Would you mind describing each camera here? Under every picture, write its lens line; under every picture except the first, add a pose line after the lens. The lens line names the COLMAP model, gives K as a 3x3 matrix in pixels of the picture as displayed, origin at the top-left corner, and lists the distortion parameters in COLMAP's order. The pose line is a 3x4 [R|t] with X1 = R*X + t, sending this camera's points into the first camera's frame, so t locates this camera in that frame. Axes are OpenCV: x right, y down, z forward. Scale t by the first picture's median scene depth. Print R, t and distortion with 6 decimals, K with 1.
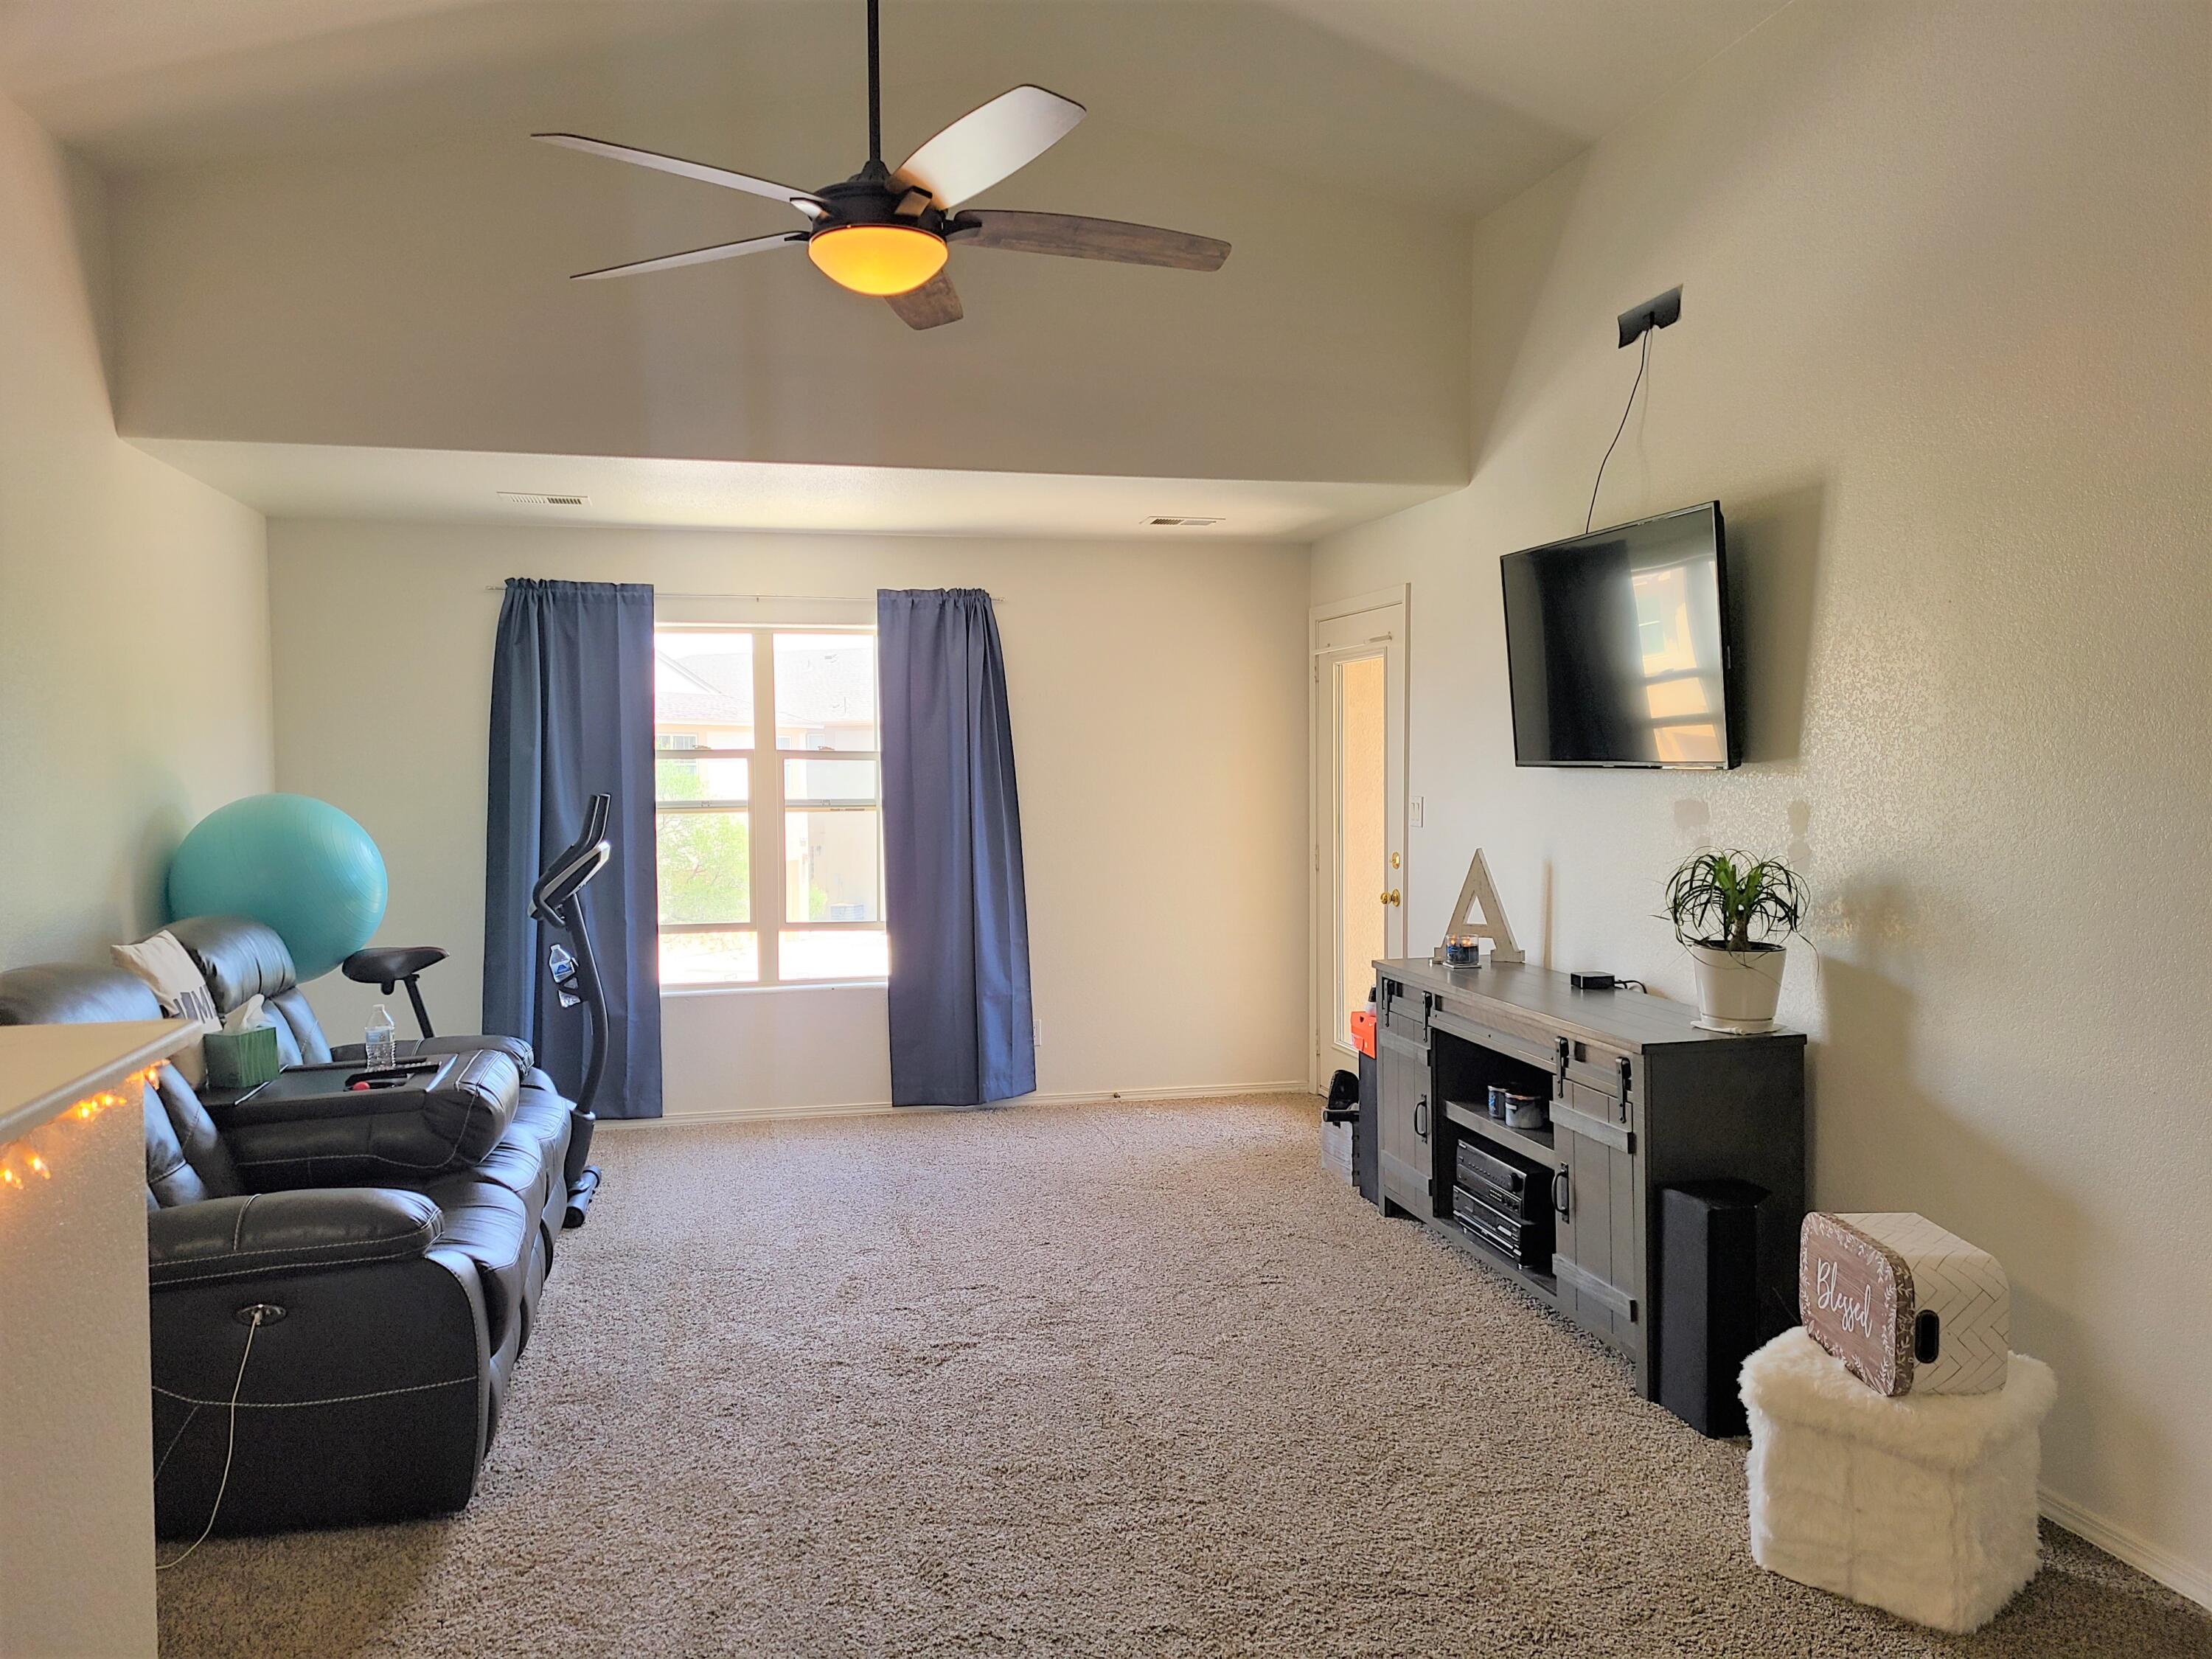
lens RADIAL K [[1664.3, 0, 1115.1], [0, 1664.3, 853.3], [0, 0, 1]] dist [0.063391, -0.053929]
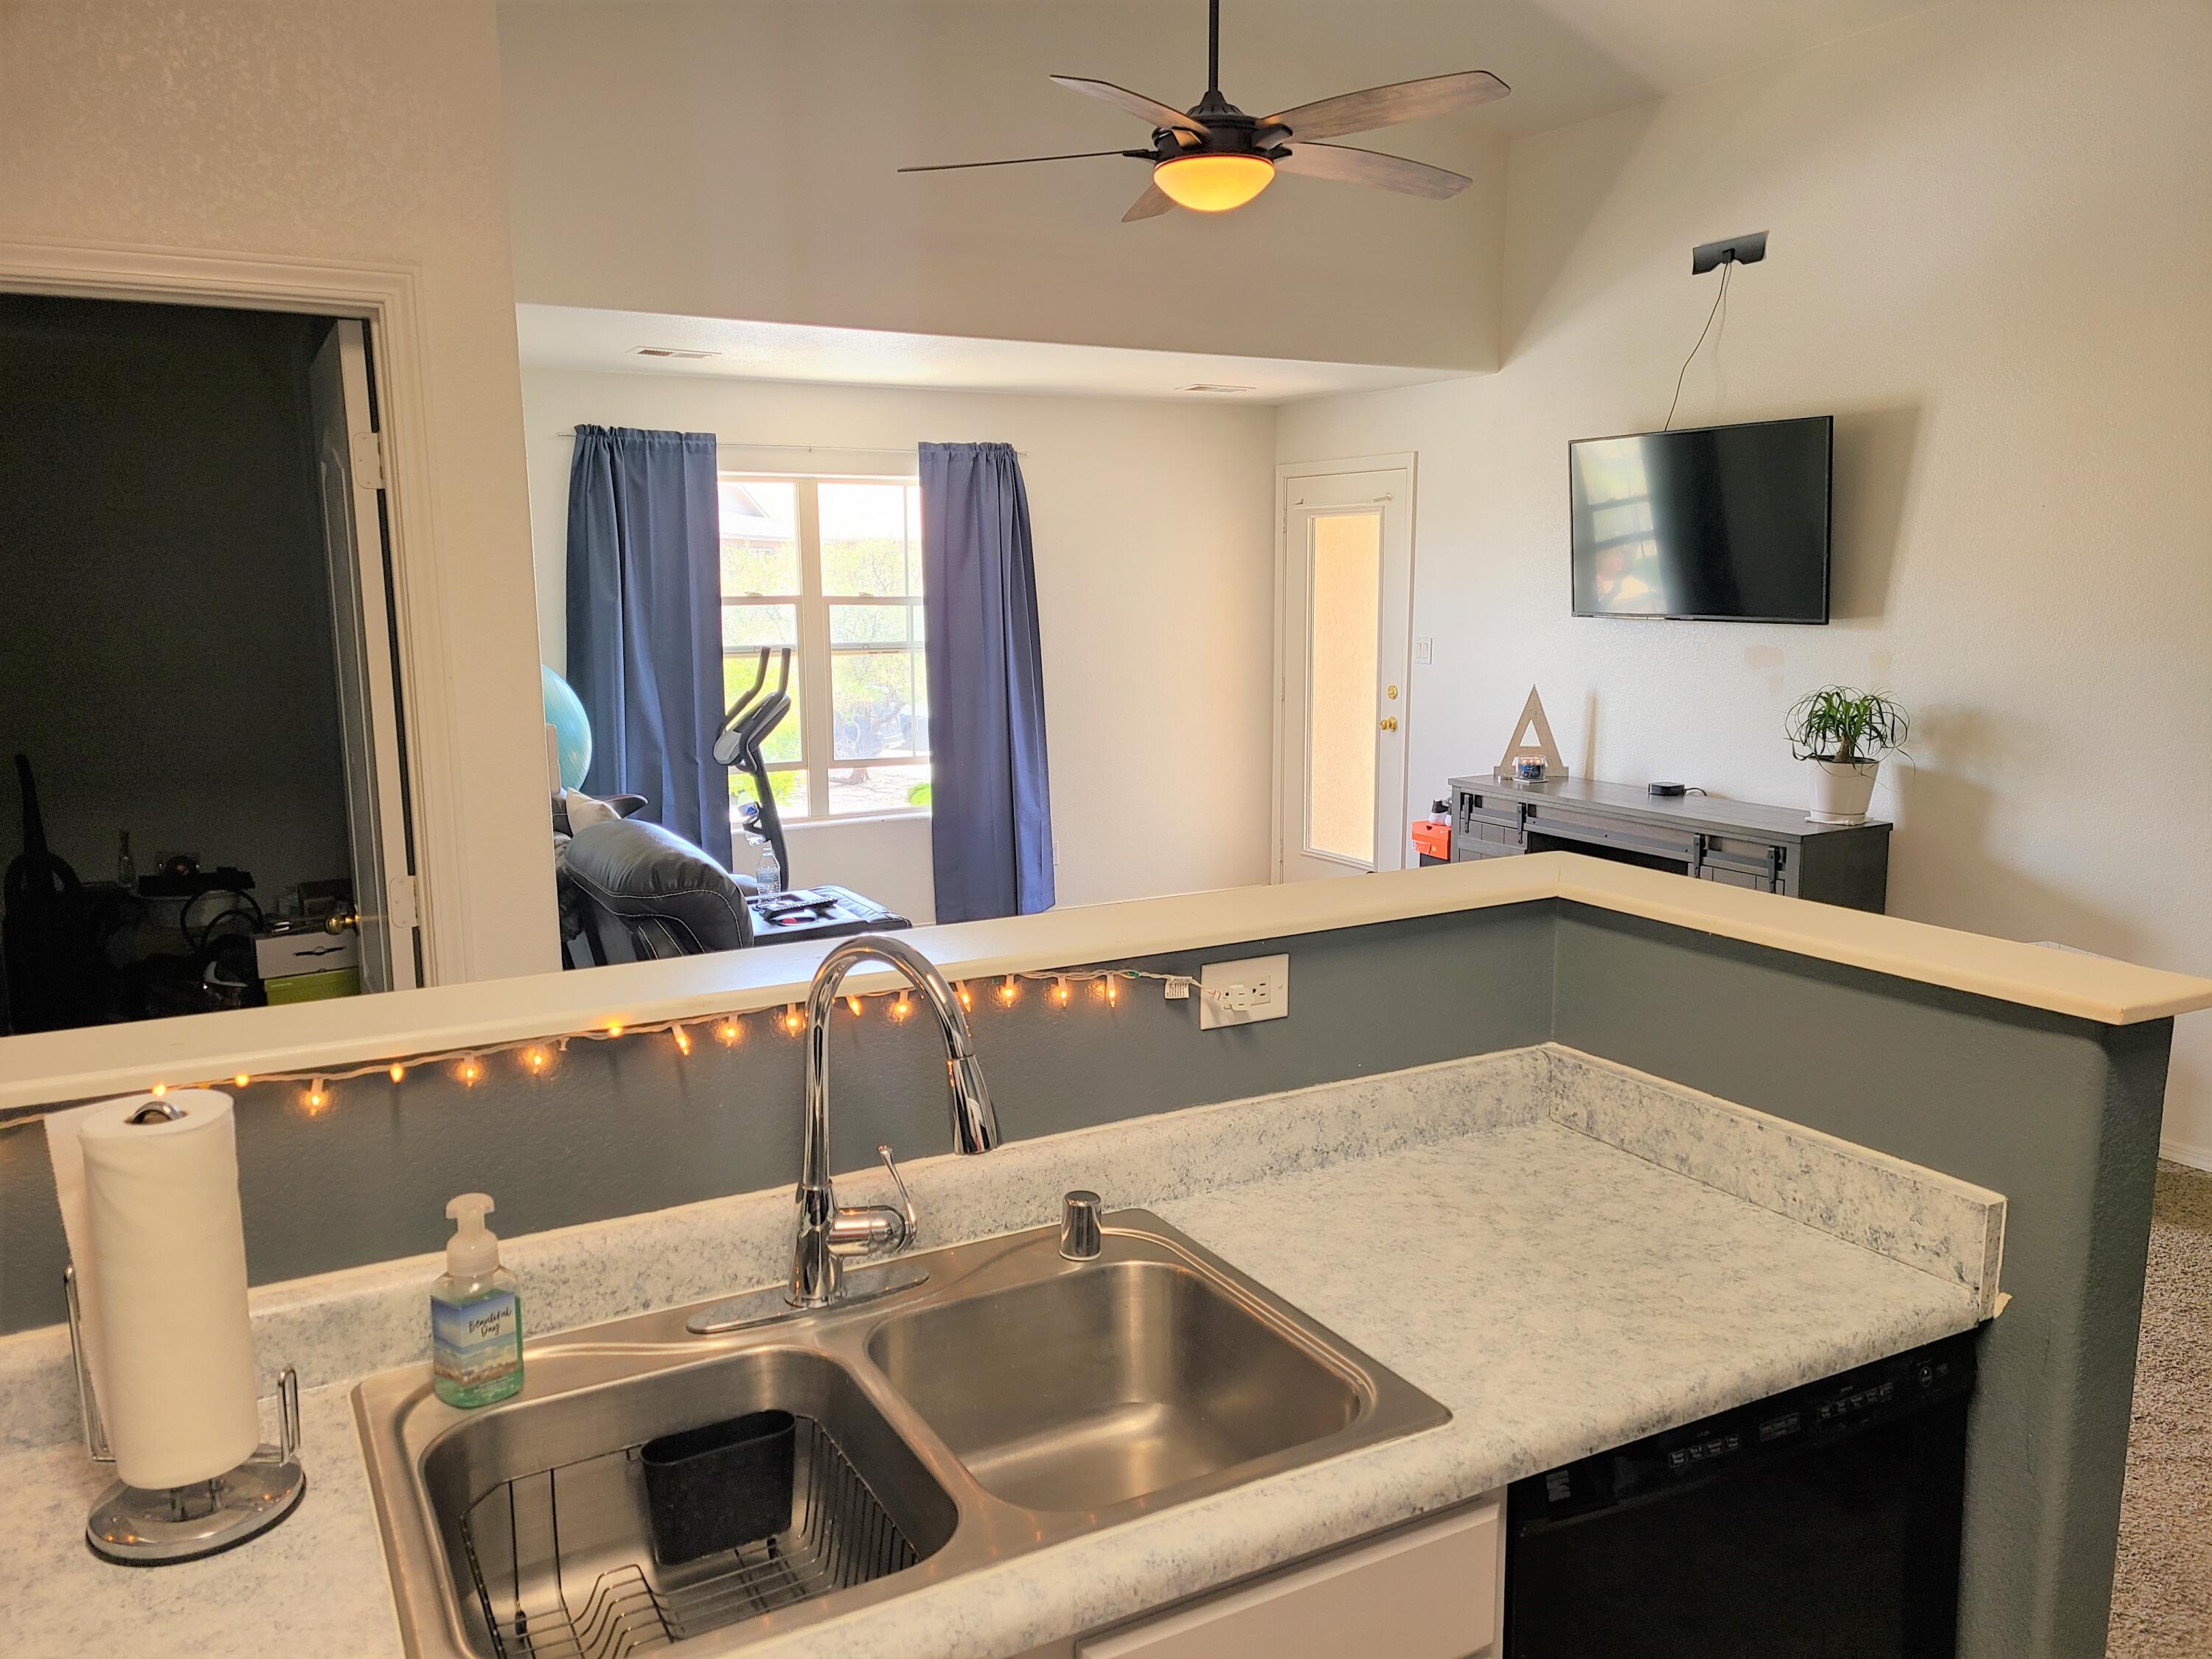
lens RADIAL K [[1664.3, 0, 1115.1], [0, 1664.3, 853.3], [0, 0, 1]] dist [0.063391, -0.053929]
pose [[0.961791, -0.043854, 0.270250, -0.327744], [0.013691, 0.993557, 0.112502, -0.017359], [-0.273442, -0.104503, 0.956195, -0.076135]]
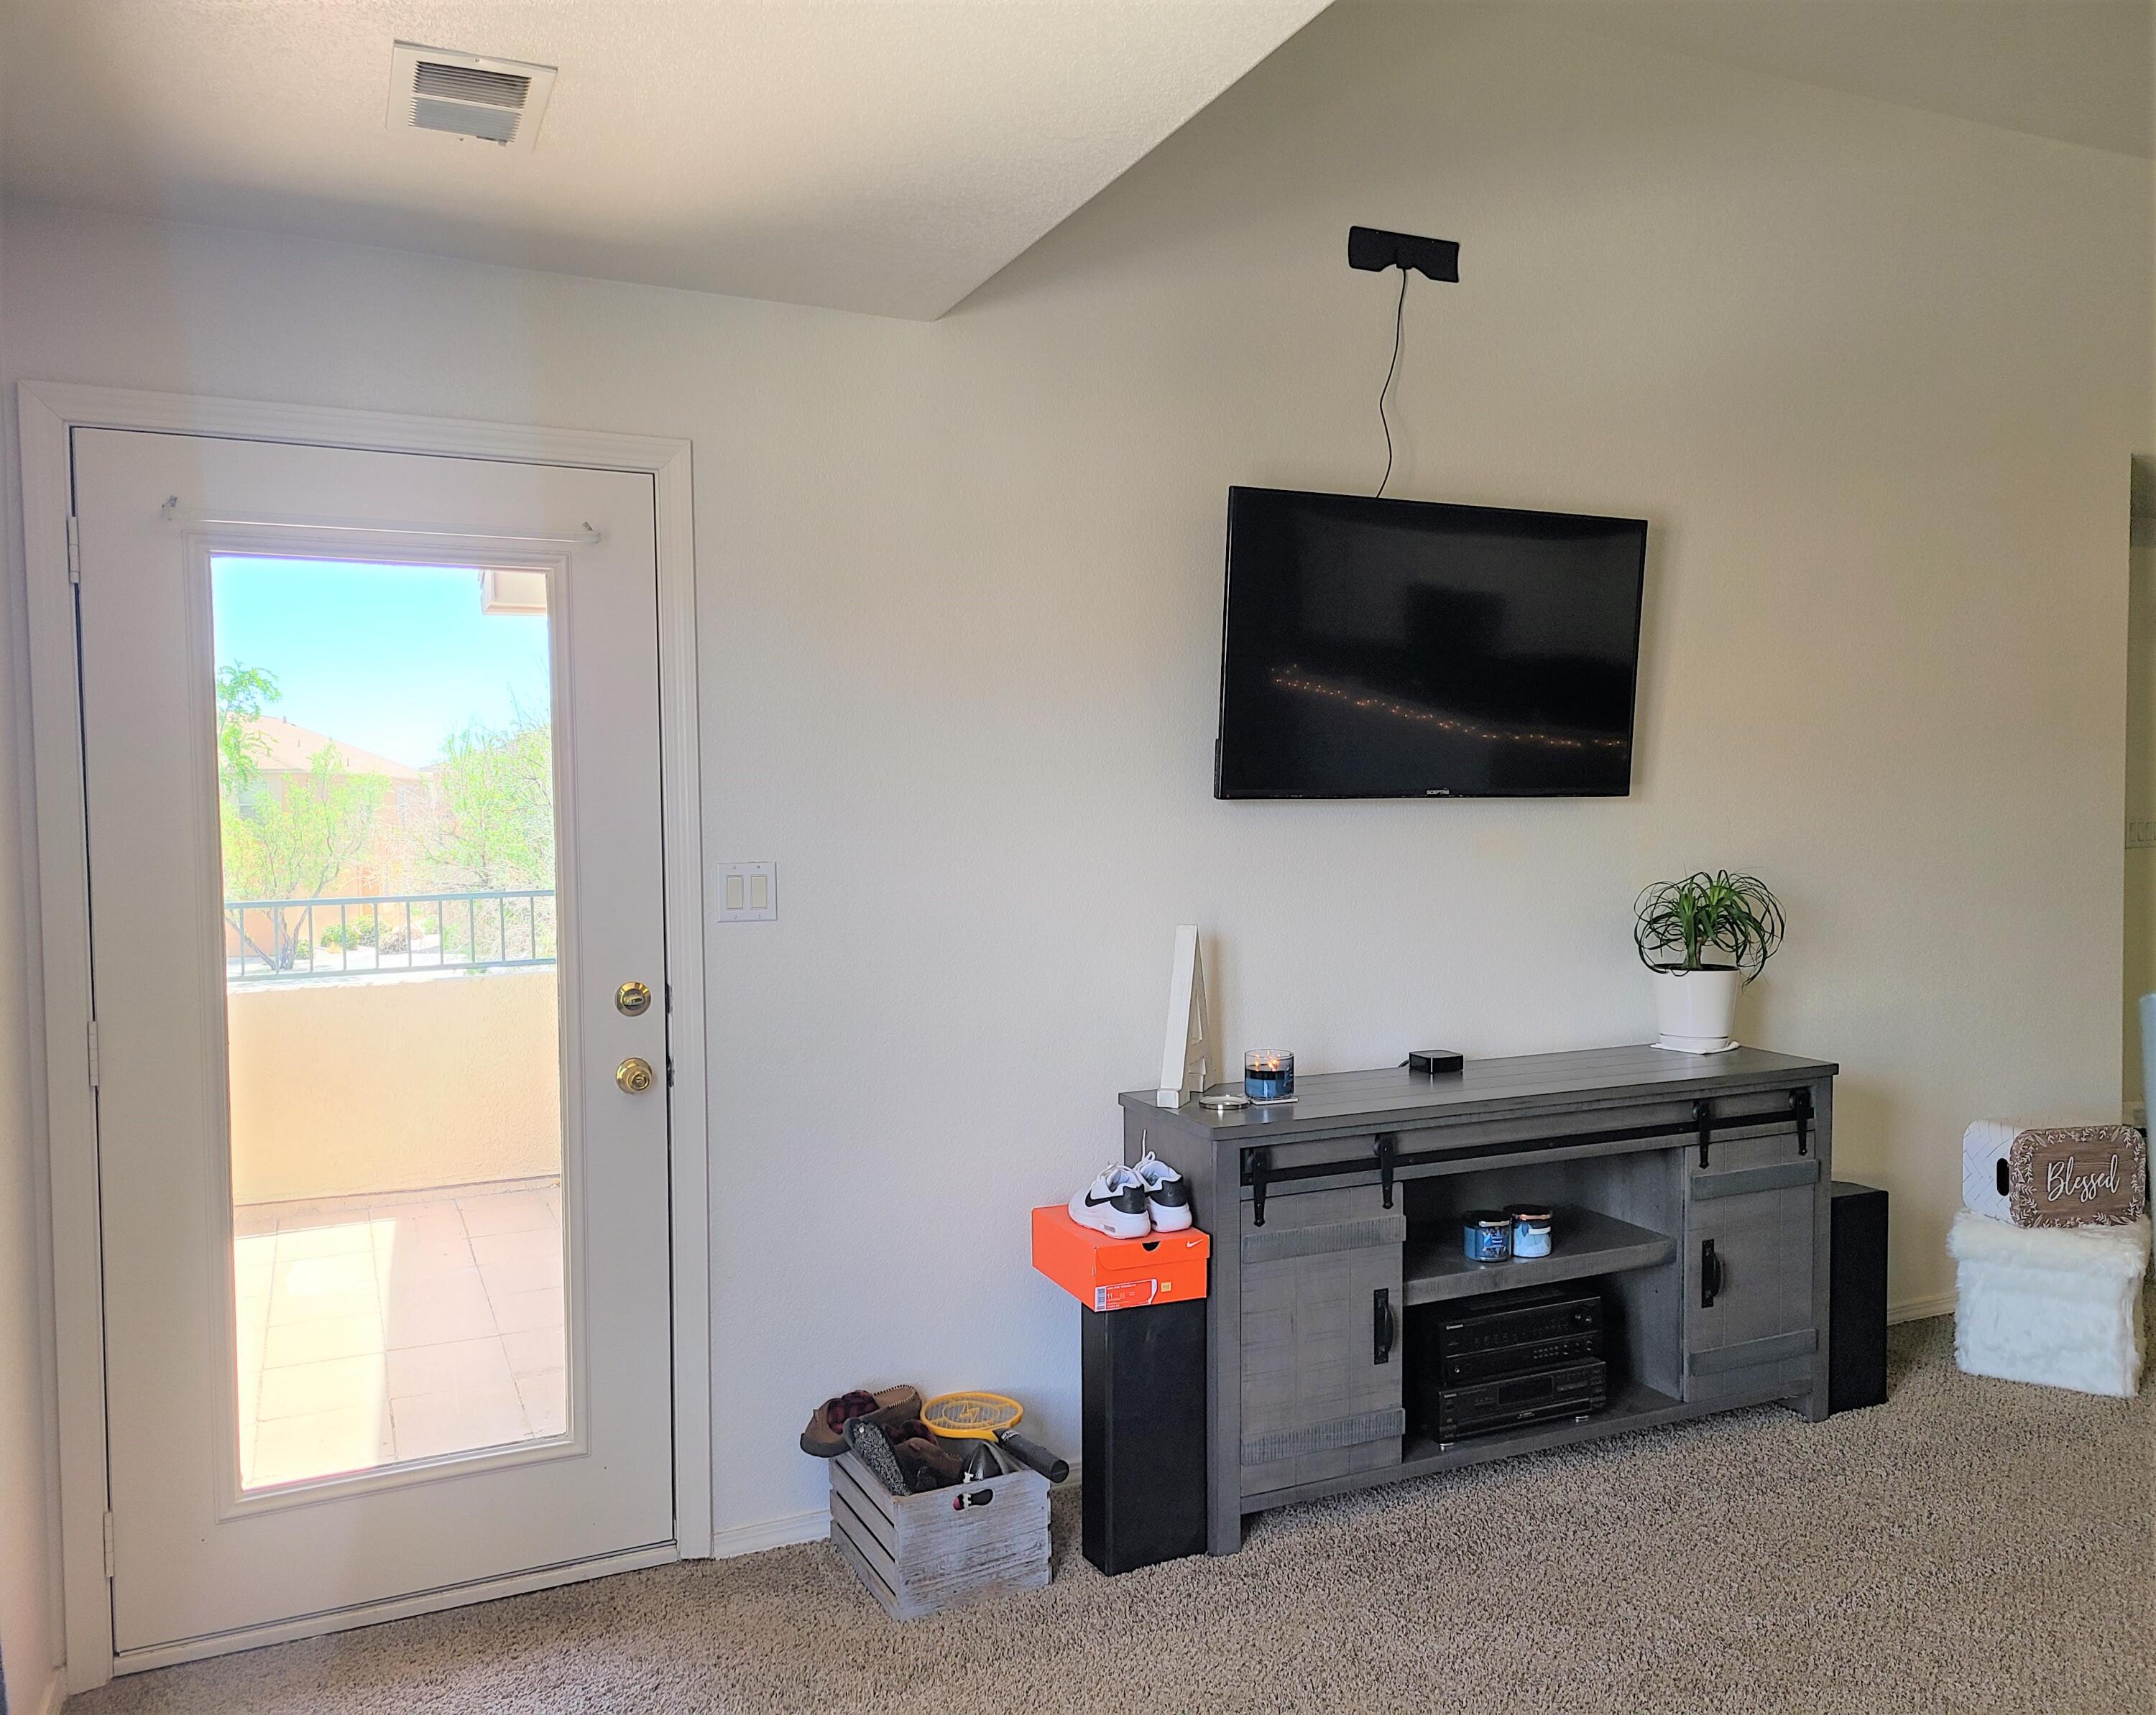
lens RADIAL K [[1767.5, 0, 1243.8], [0, 1767.5, 868.0], [0, 0, 1]] dist [0.084825, -0.107329]
pose [[-0.253055, -0.036284, 0.966771, -0.359727], [0.063497, 0.996519, 0.054021, -0.048579], [-0.965366, 0.075057, -0.249871, 0.915928]]
